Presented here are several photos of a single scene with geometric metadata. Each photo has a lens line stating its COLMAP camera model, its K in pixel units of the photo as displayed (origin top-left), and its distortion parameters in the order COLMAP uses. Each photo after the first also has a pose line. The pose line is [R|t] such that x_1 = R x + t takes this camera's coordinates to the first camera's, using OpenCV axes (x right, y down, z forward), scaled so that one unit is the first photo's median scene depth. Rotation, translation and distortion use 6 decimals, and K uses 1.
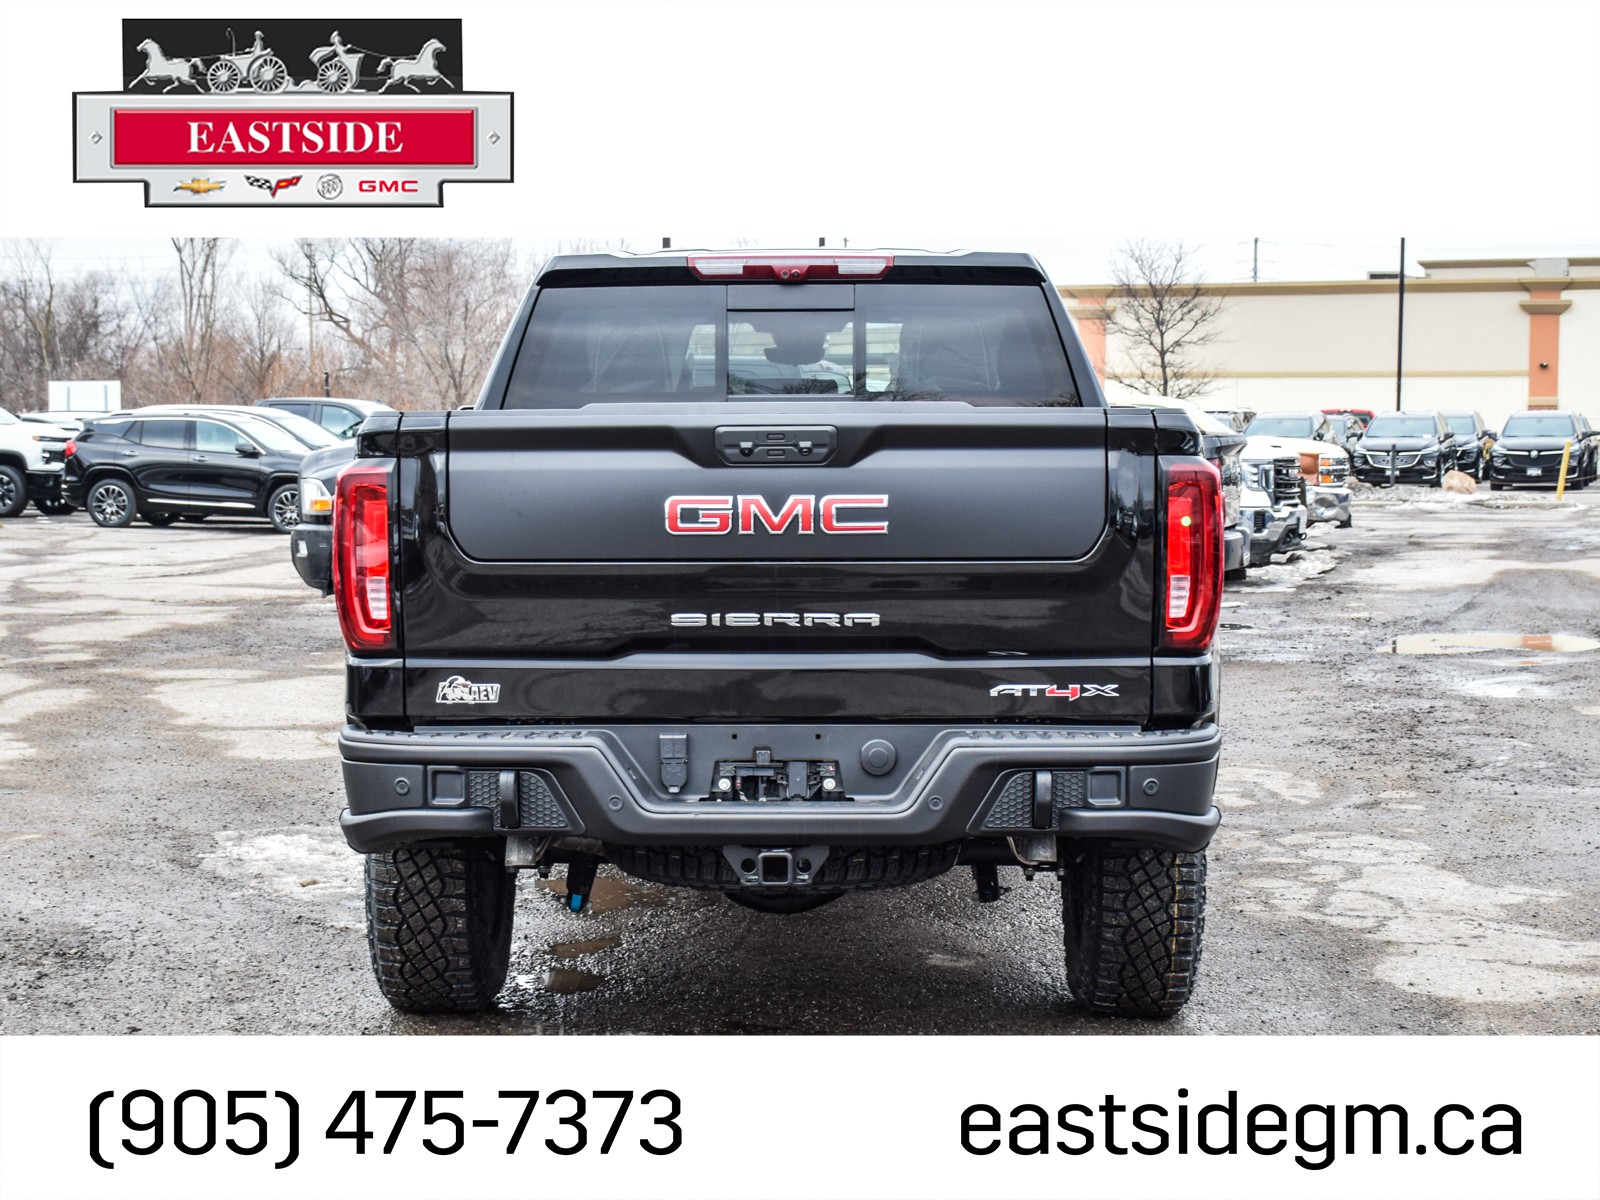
lens RADIAL K [[2762.7, 0, 800.0], [0, 2762.7, 600.0], [0, 0, 1]] dist [0.002788, -0.082270]
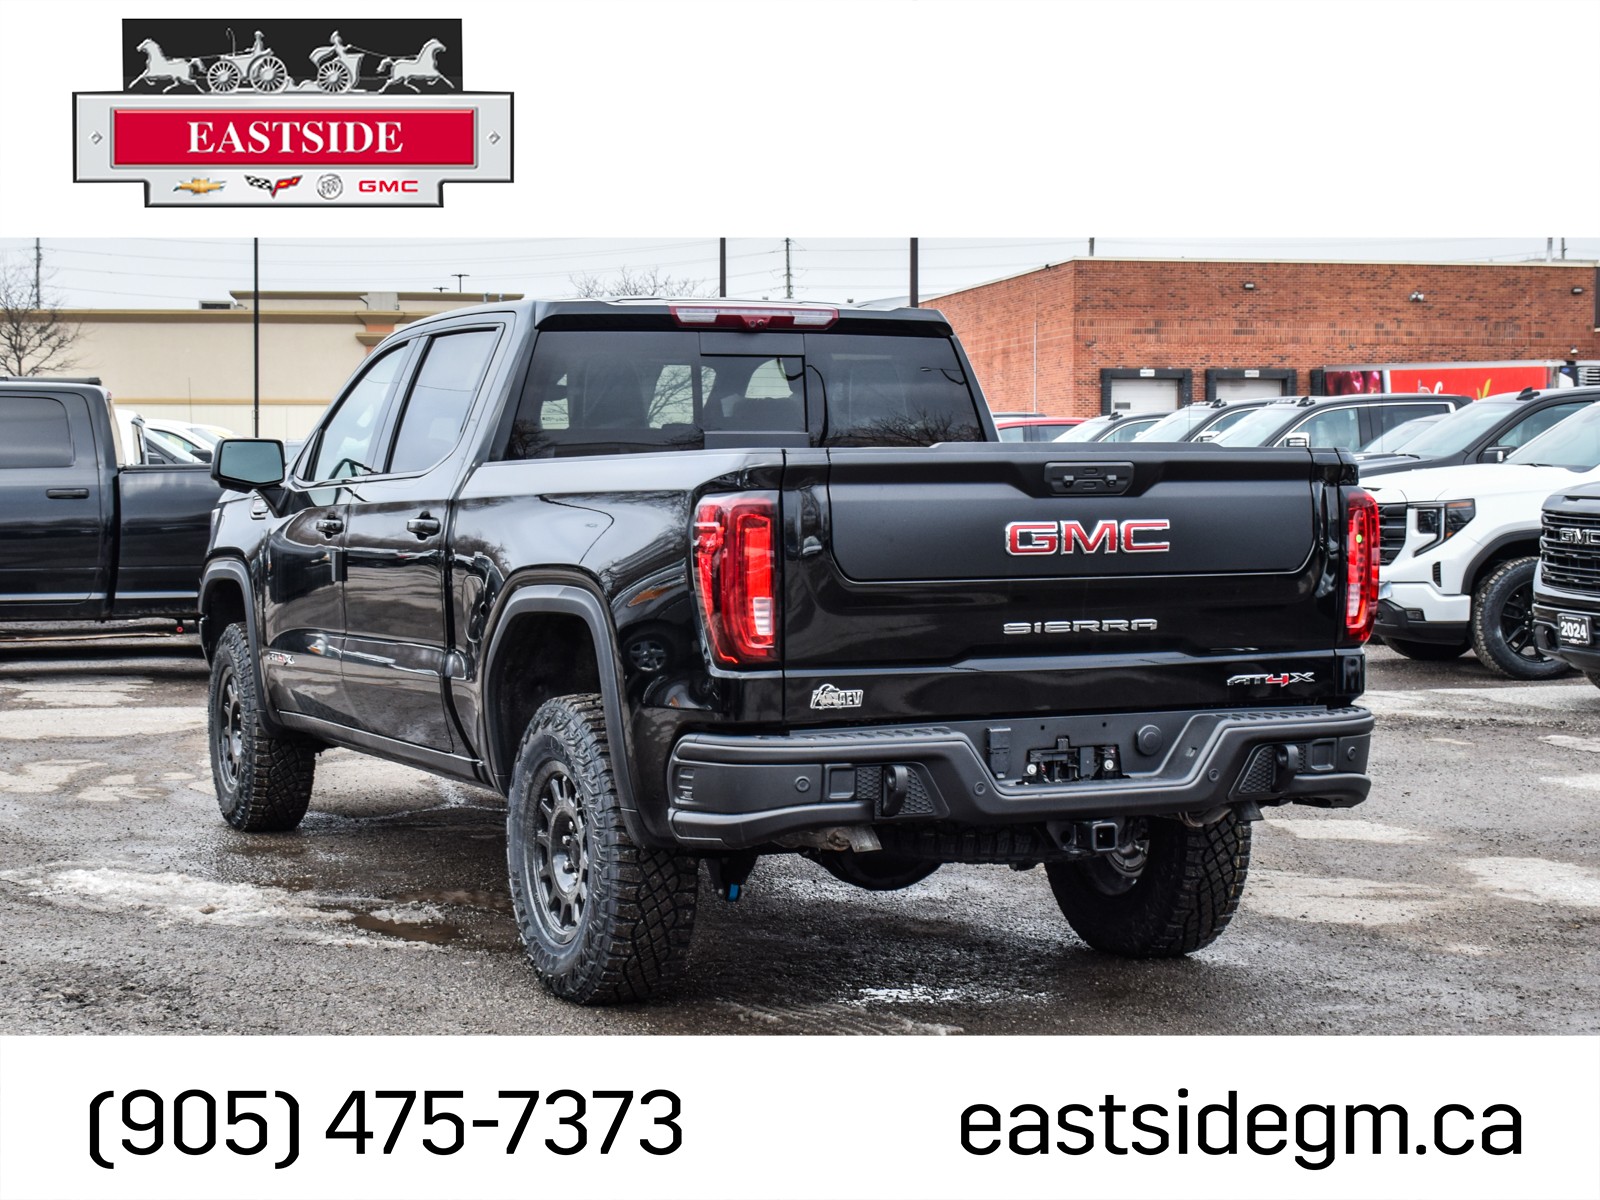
lens RADIAL K [[2762.7, 0, 800.0], [0, 2762.7, 600.0], [0, 0, 1]] dist [0.002788, -0.082270]
pose [[0.901271, -0.022057, 0.432694, -0.621430], [0.026337, 0.999645, -0.003902, -0.002632], [-0.432454, 0.014913, 0.901533, -0.009199]]
